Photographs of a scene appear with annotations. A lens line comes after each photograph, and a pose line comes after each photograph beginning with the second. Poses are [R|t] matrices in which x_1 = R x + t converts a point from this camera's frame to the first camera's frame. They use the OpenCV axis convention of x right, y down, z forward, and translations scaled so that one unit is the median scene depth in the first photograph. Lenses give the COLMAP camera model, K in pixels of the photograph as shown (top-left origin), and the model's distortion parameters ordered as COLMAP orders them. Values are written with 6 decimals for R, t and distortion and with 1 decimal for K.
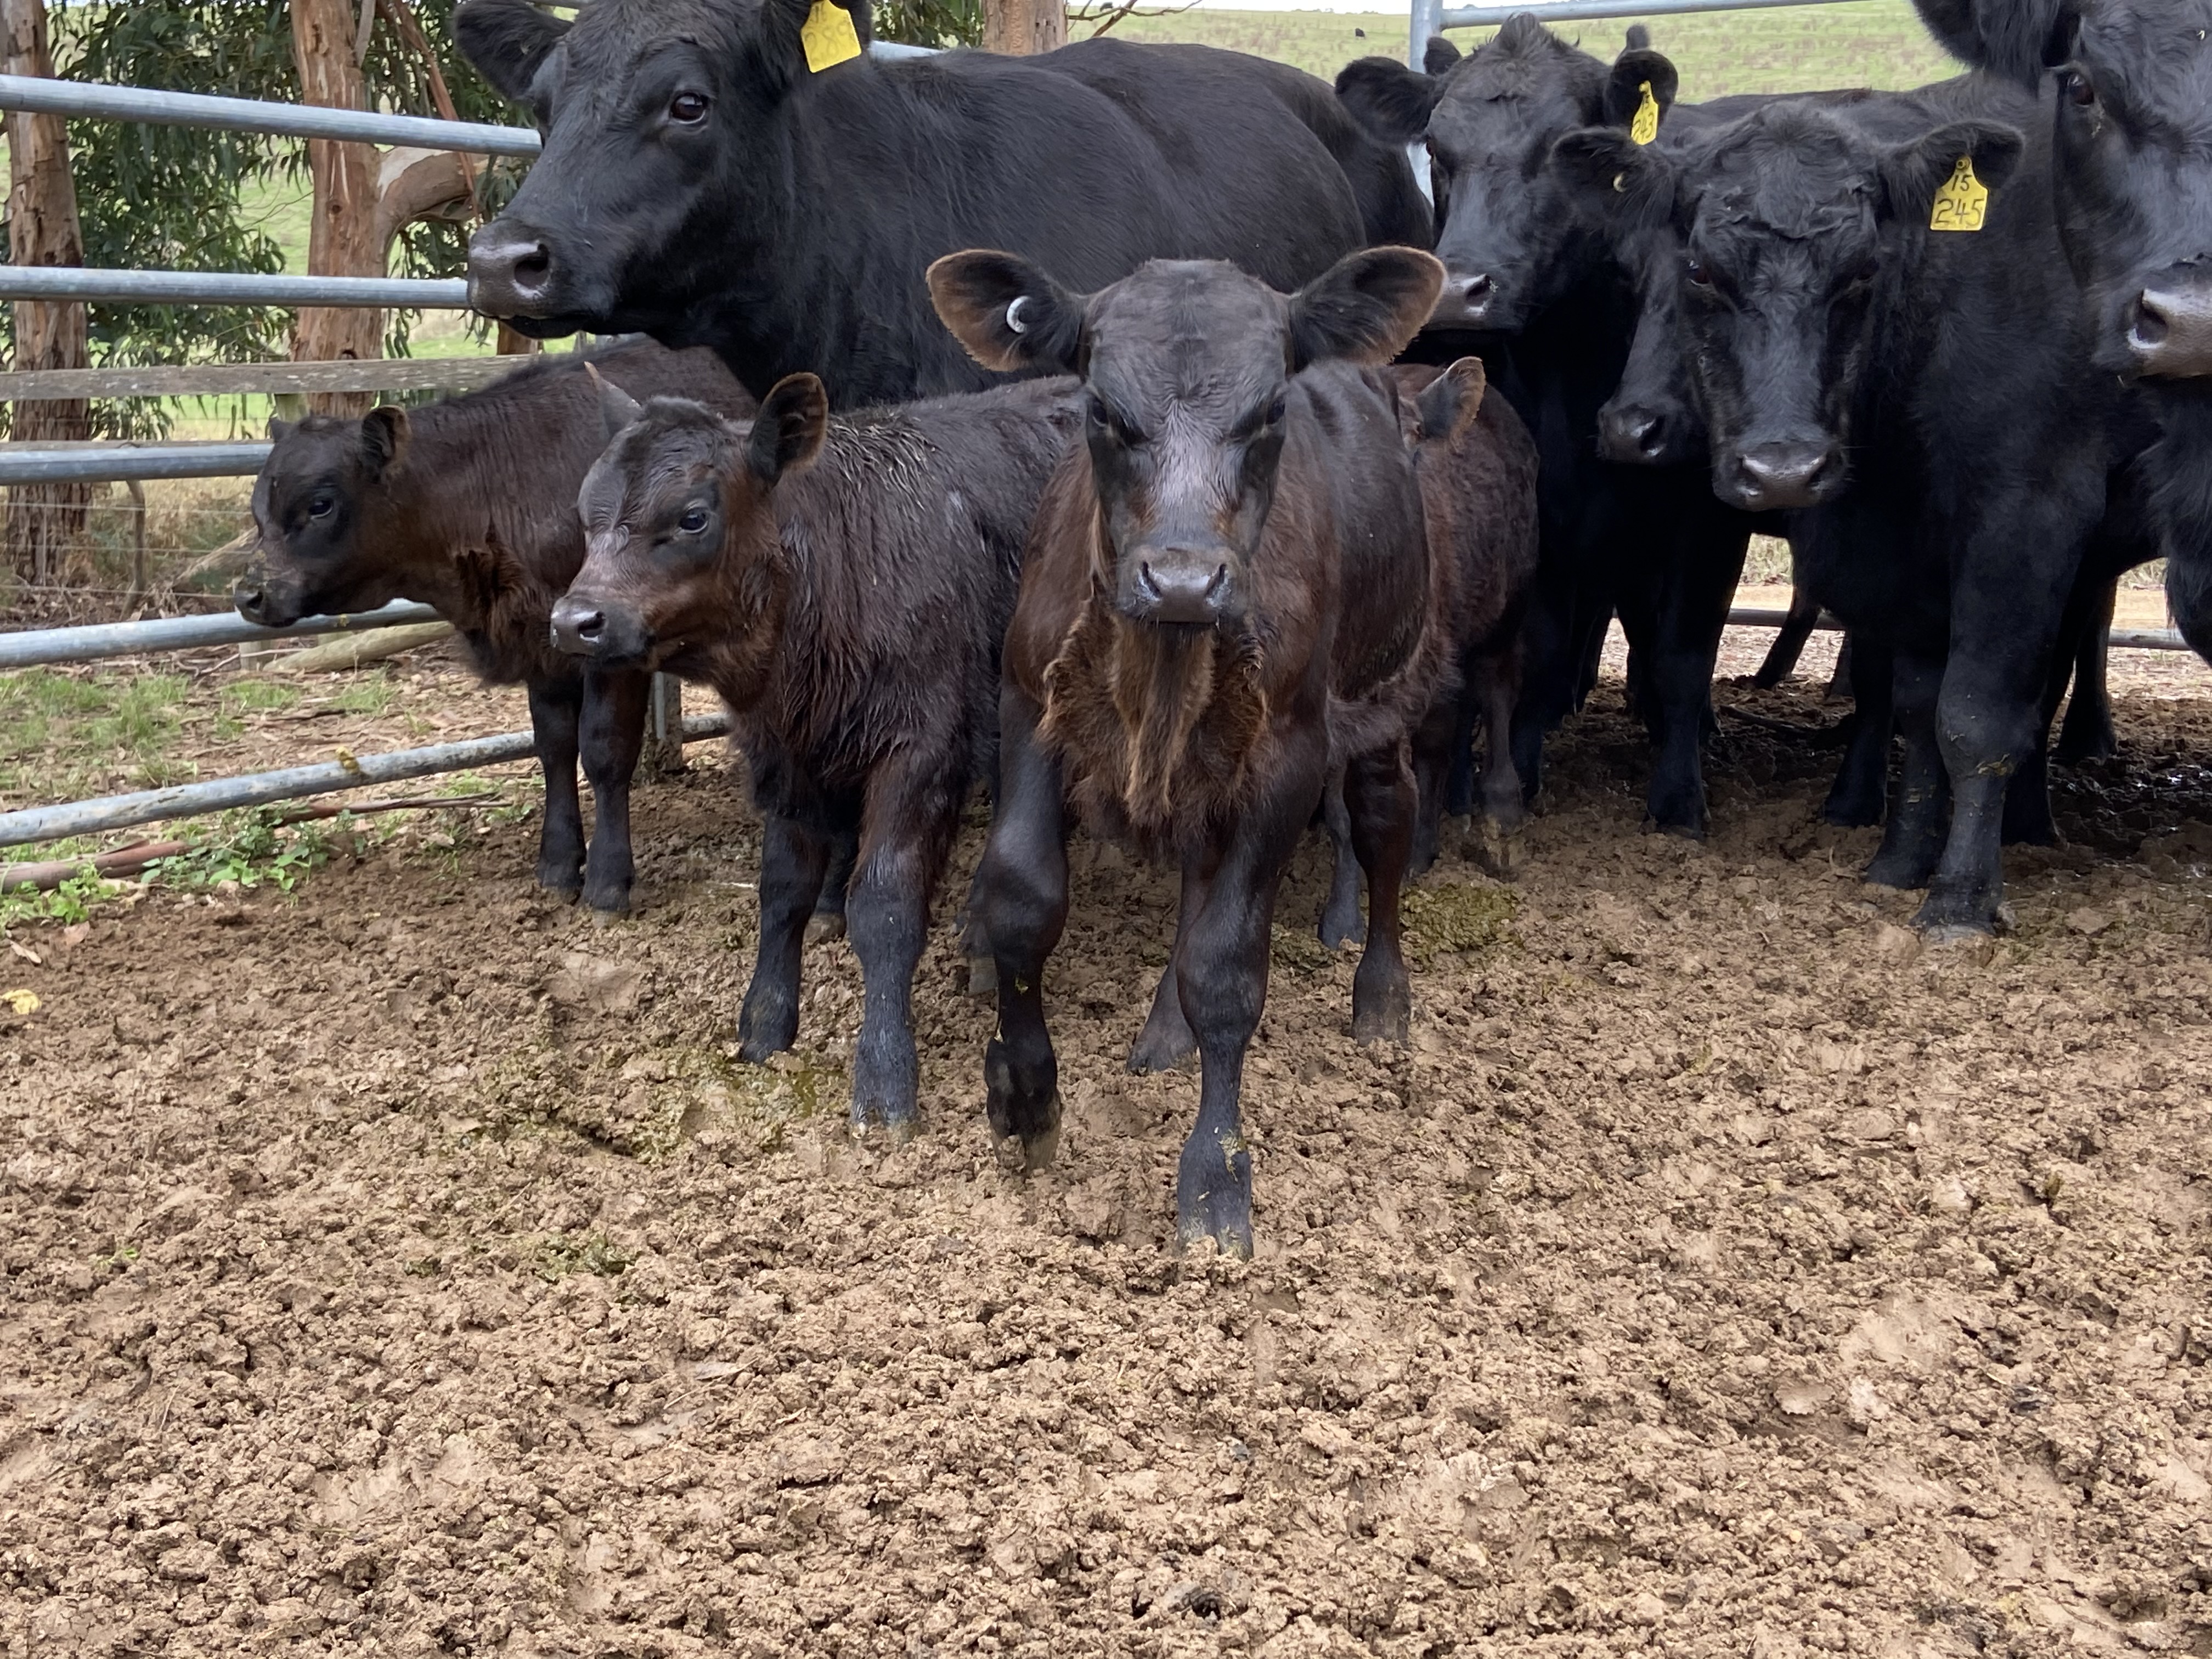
lens RADIAL K [[2753.2, 0, 1100.9], [0, 2753.2, 818.2], [0, 0, 1]] dist [0.082591, 0.000000]
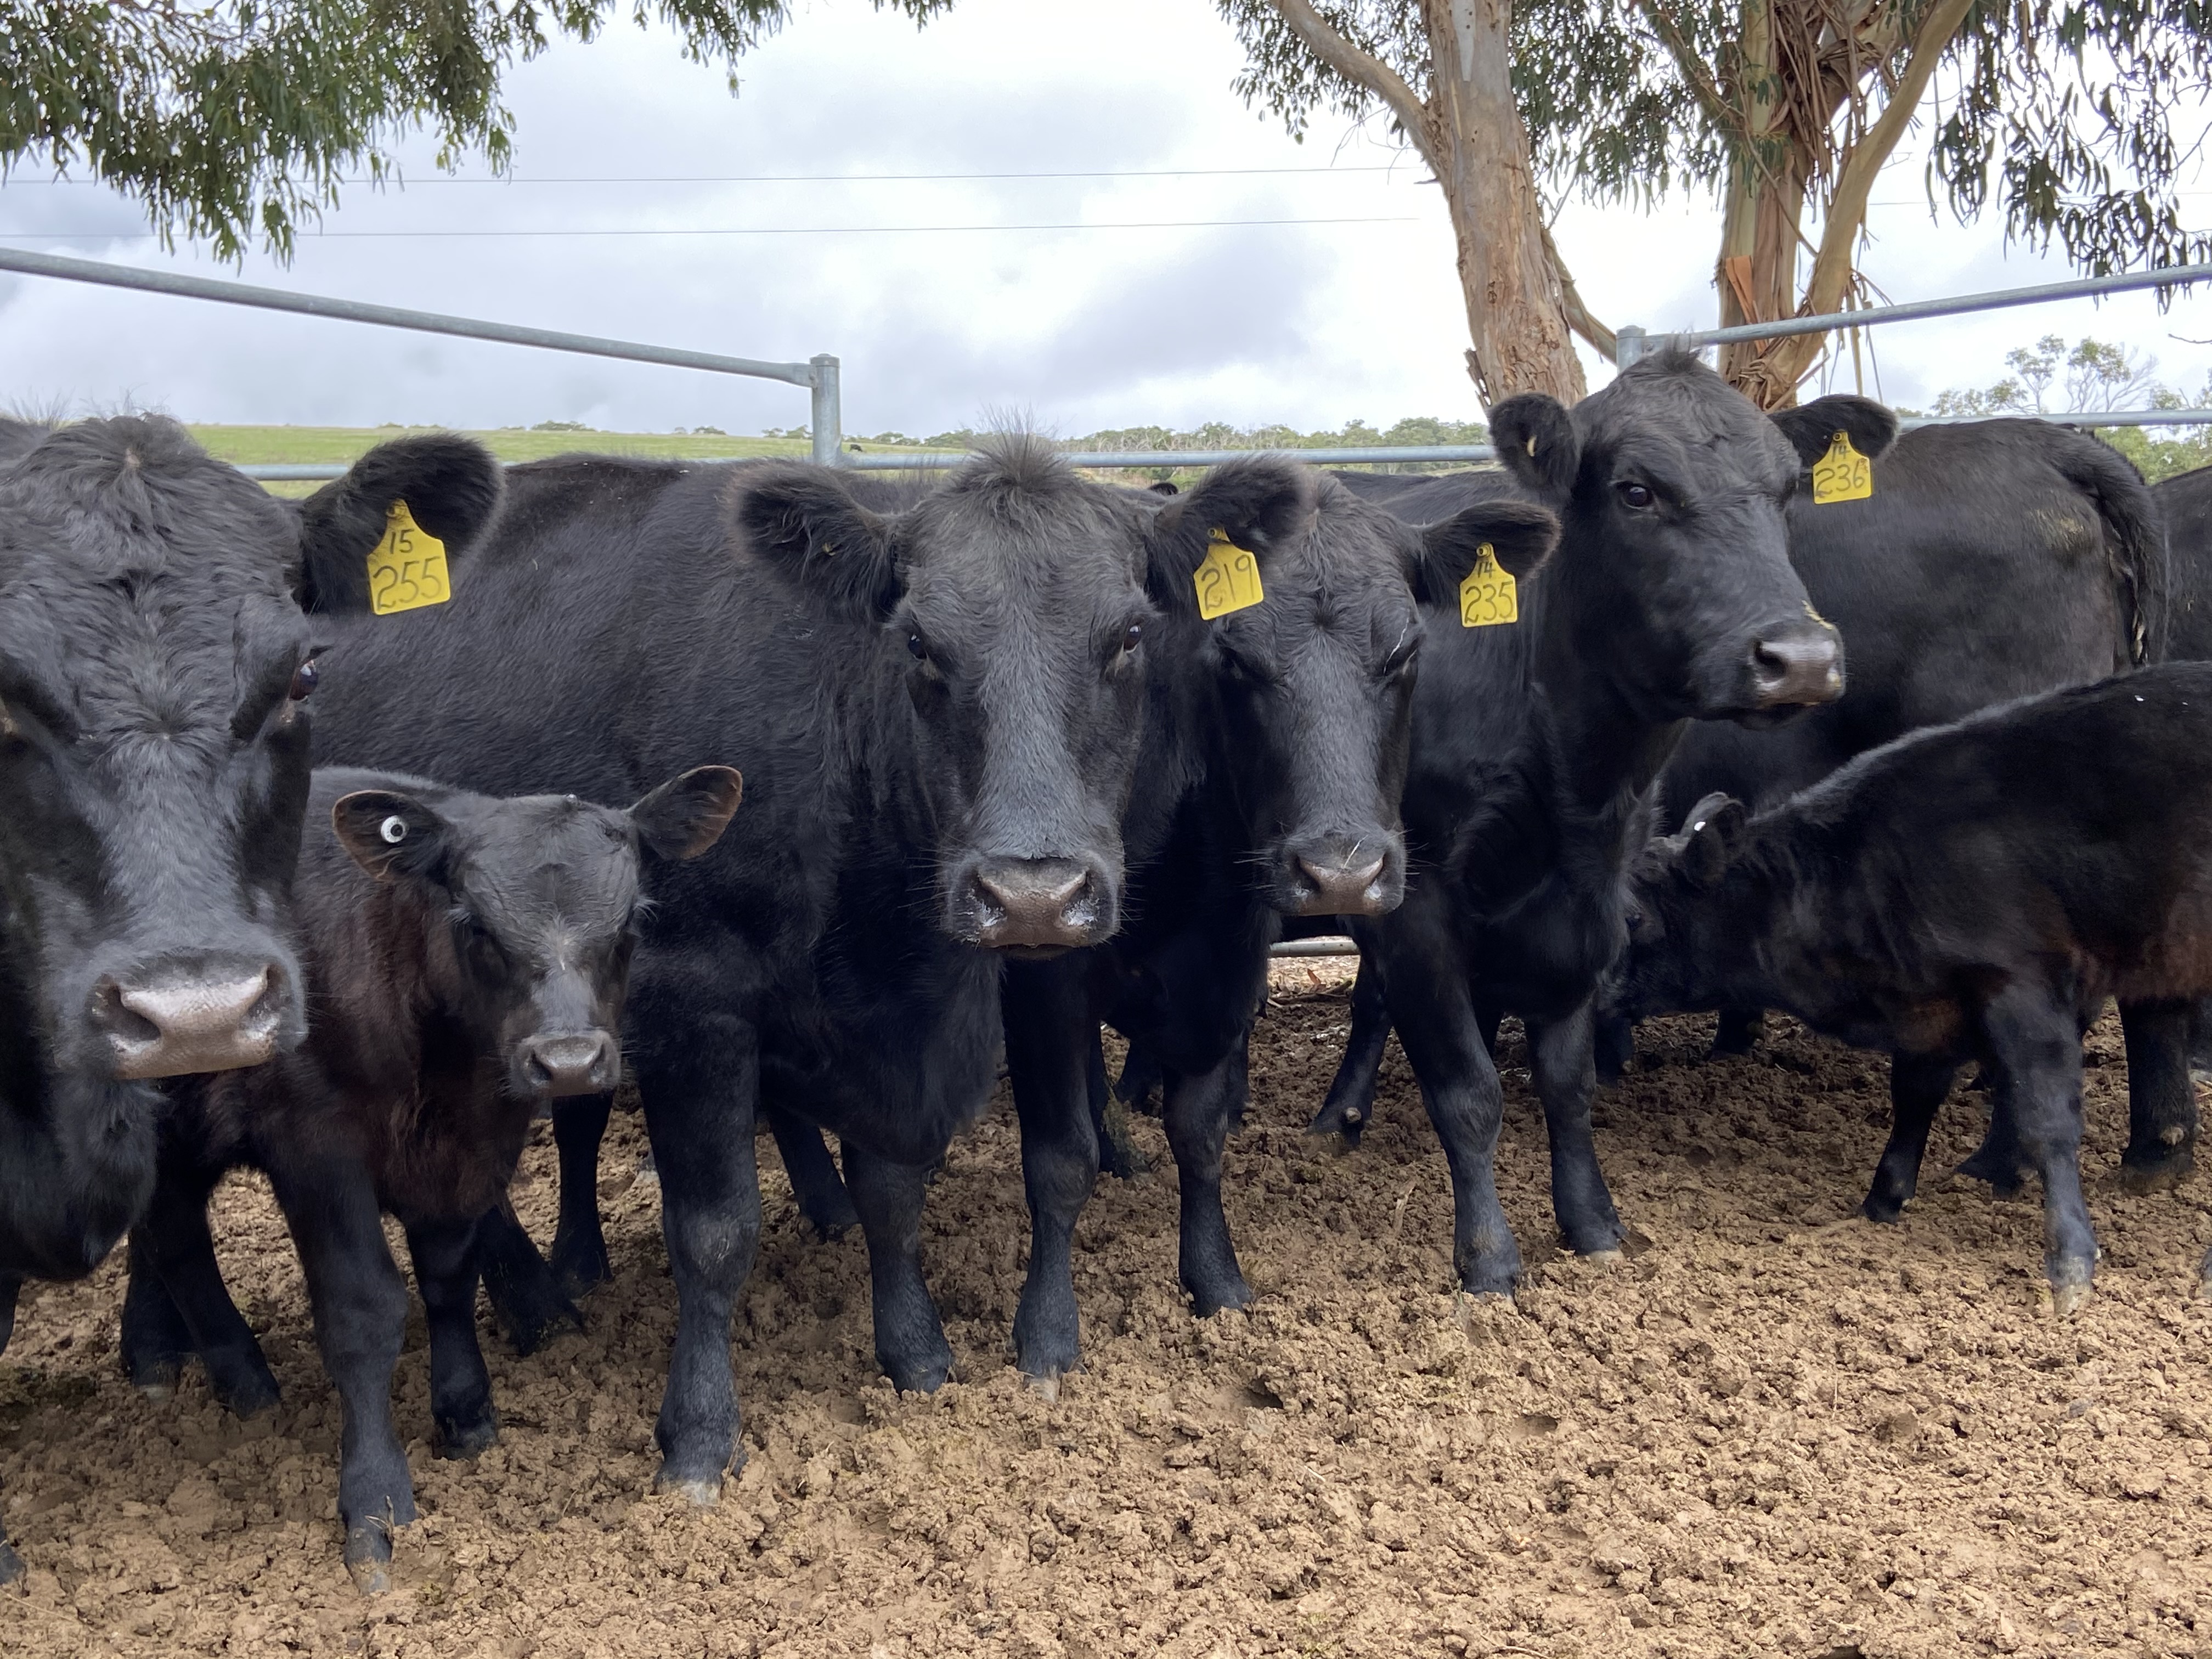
lens RADIAL K [[2317.4, 0, 1103.9], [0, 2317.4, 814.7], [0, 0, 1]] dist [0.071637, 0.000000]
pose [[0.783510, -0.061337, 0.618345, -0.223079], [0.139065, 0.987184, -0.078287, -0.057555], [-0.605618, 0.147329, 0.781998, 0.046036]]
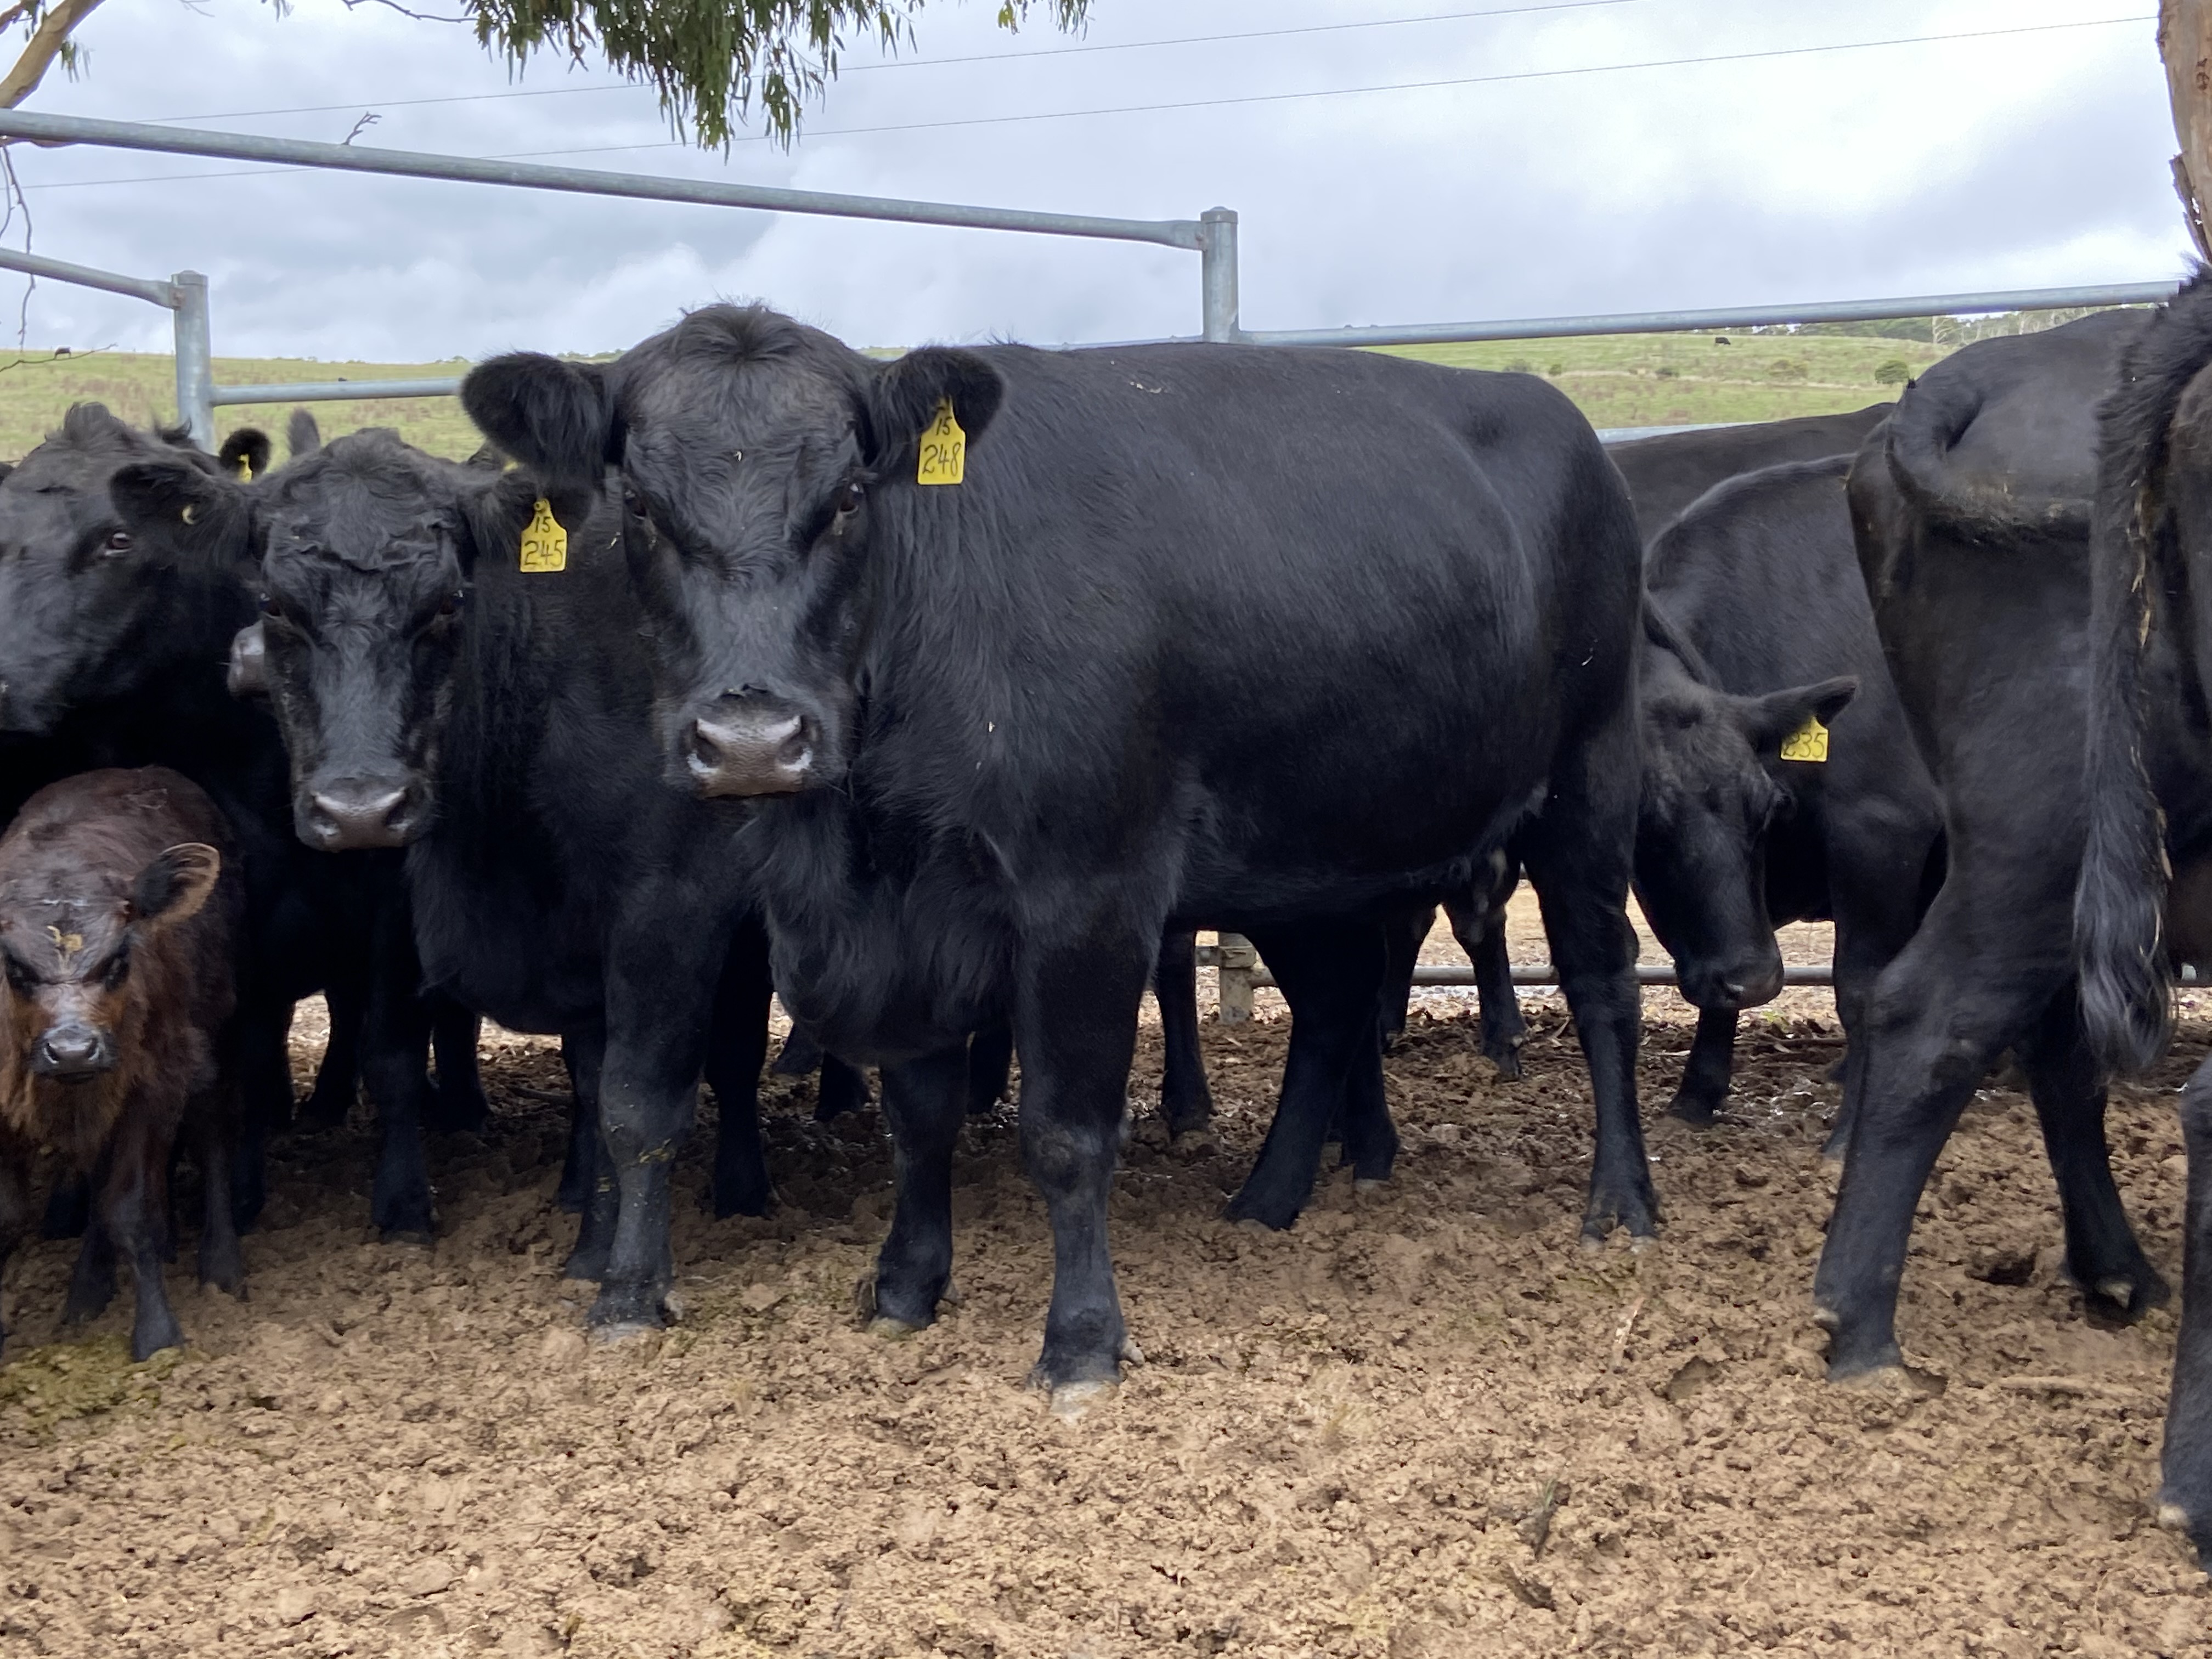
lens RADIAL K [[2753.2, 0, 1131.6], [0, 2753.2, 817.3], [0, 0, 1]] dist [0.082591, 0.000000]
pose [[0.934679, -0.052137, 0.351649, 0.202944], [0.094095, 0.990190, -0.103293, -0.028357], [-0.342814, 0.129634, 0.930416, -0.000189]]
